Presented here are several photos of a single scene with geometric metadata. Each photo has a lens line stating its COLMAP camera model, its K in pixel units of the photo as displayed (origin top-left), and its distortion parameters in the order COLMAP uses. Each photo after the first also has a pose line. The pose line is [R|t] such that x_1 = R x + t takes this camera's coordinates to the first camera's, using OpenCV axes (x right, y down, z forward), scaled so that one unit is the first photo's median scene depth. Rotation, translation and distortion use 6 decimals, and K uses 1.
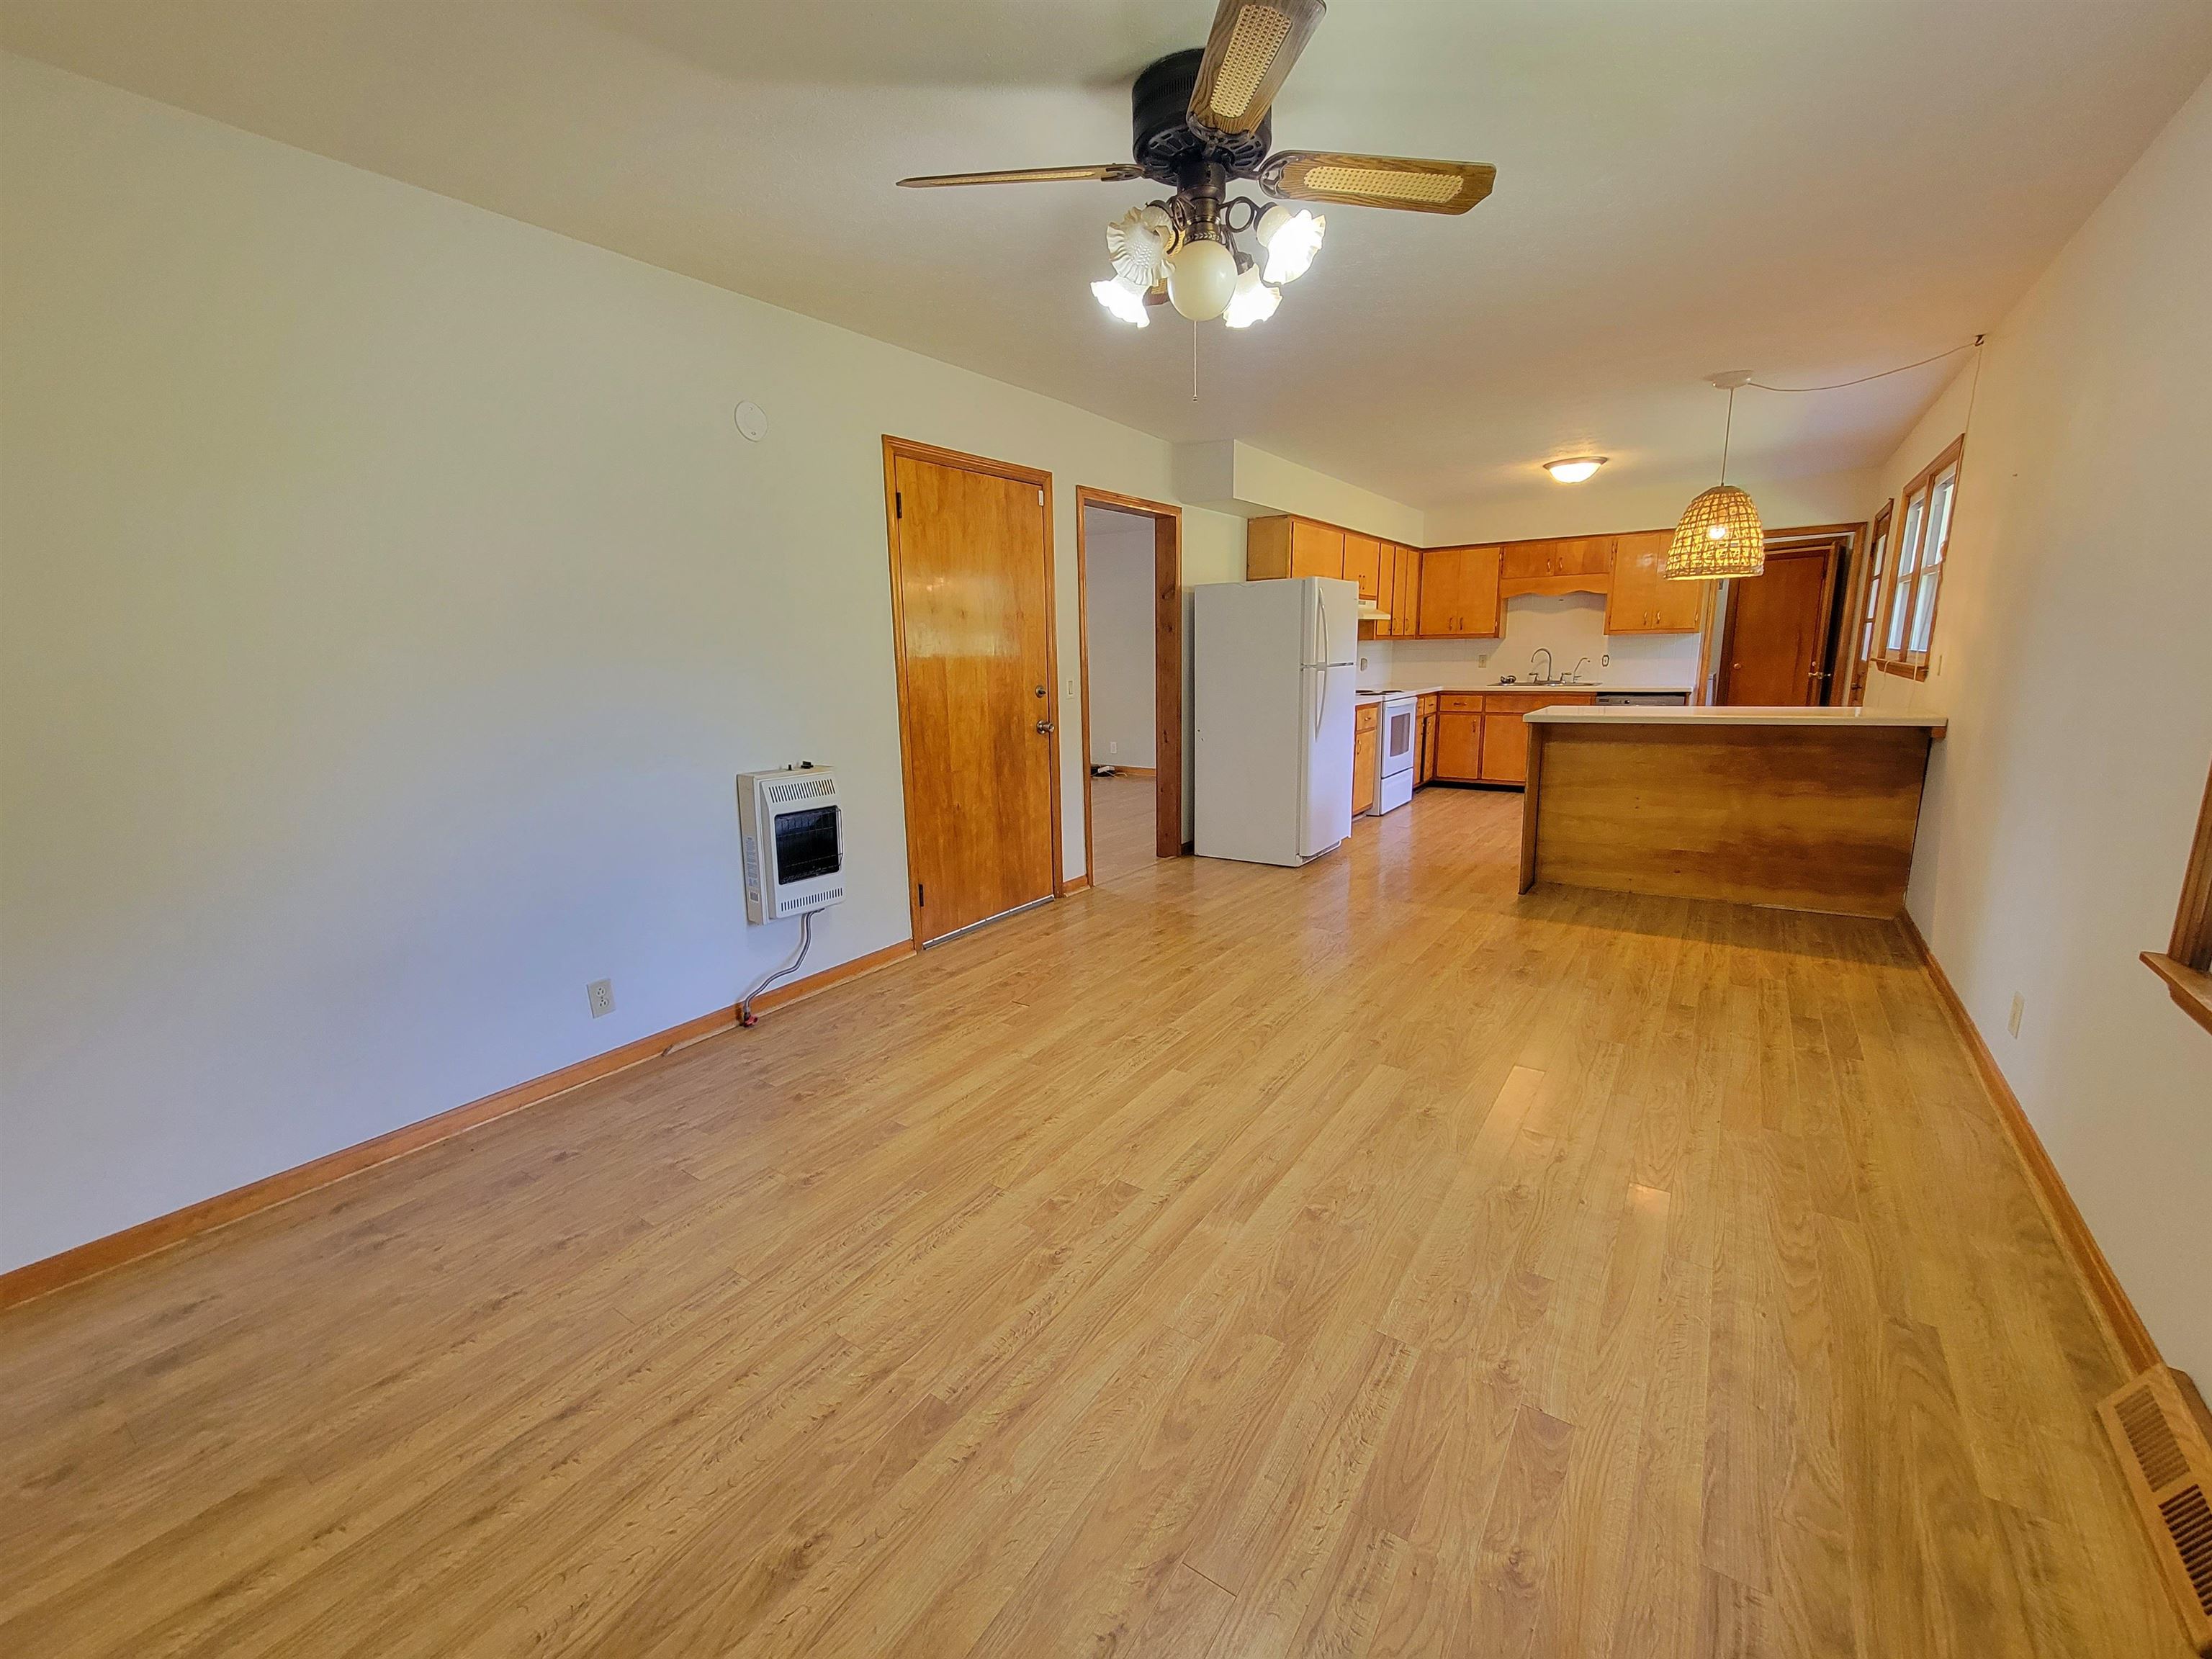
lens RADIAL K [[902.2, 0, 1106.3], [0, 902.2, 826.0], [0, 0, 1]] dist [0.005812, -0.001585]
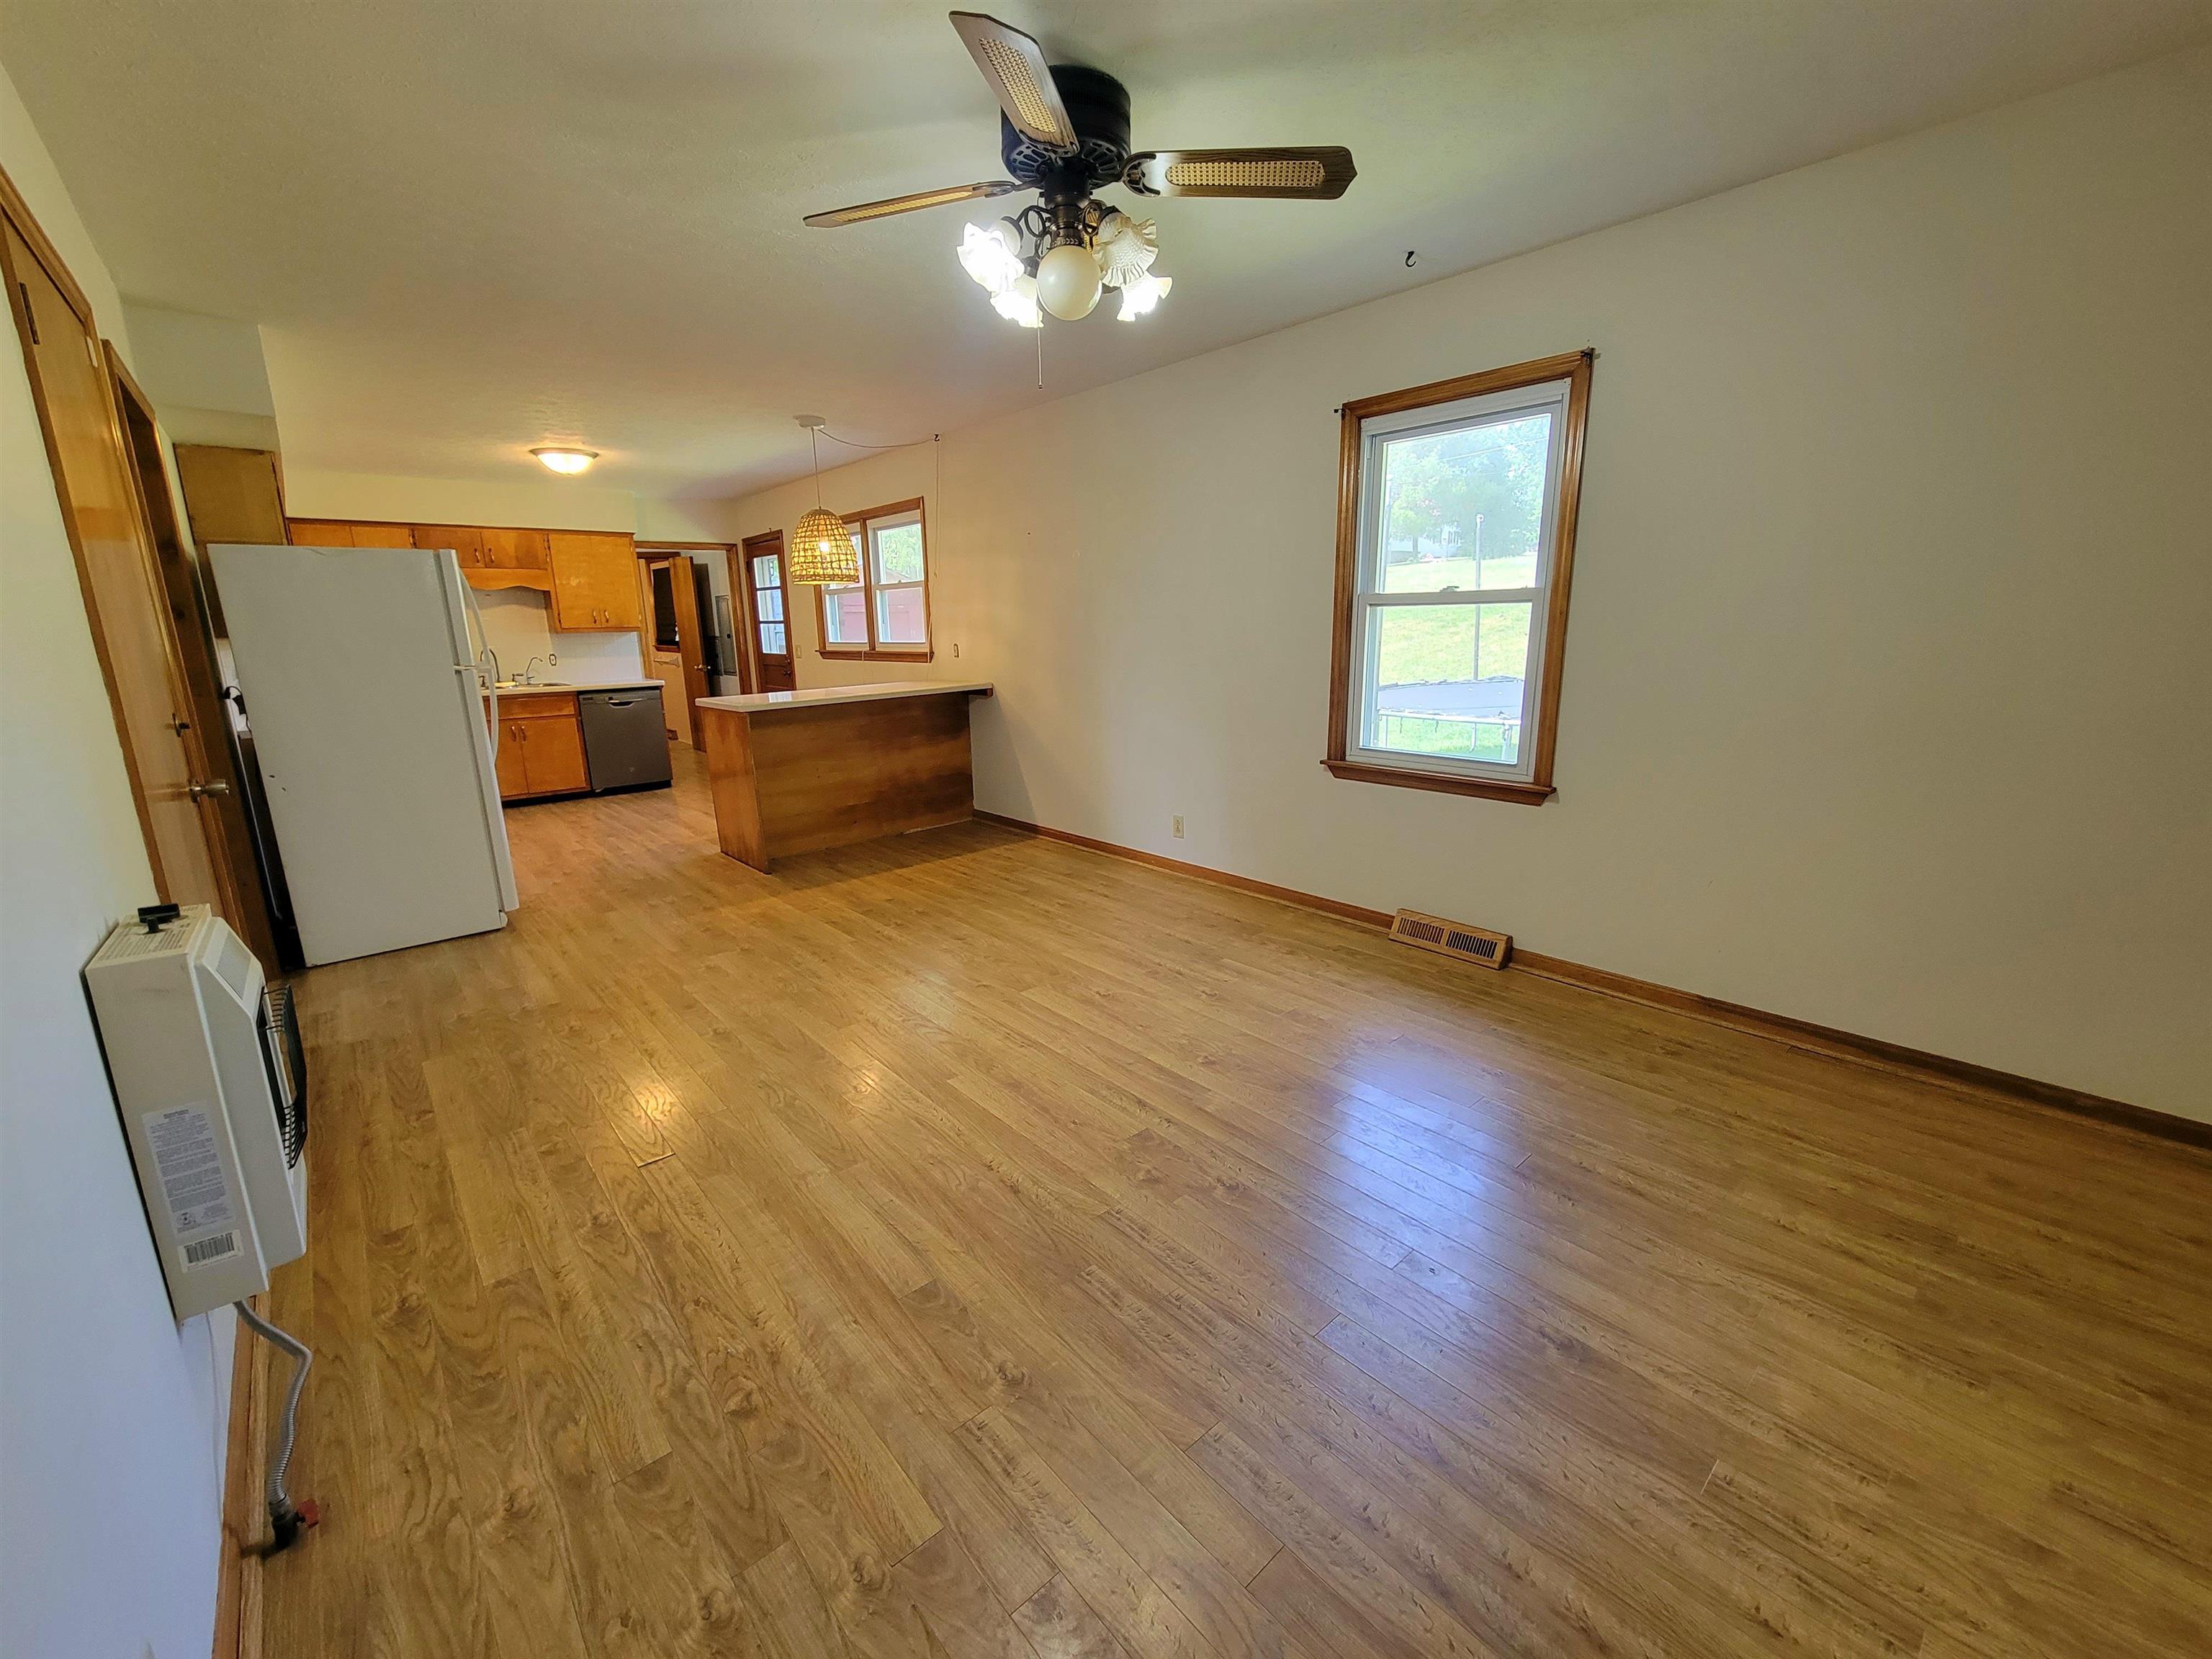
lens RADIAL K [[902.2, 0, 1102.2], [0, 902.2, 830.2], [0, 0, 1]] dist [0.005812, -0.001585]
pose [[0.238564, -0.200915, 0.950116, -0.608392], [0.202579, 0.967137, 0.153648, -0.079362], [-0.949762, 0.155819, 0.271425, 0.458072]]
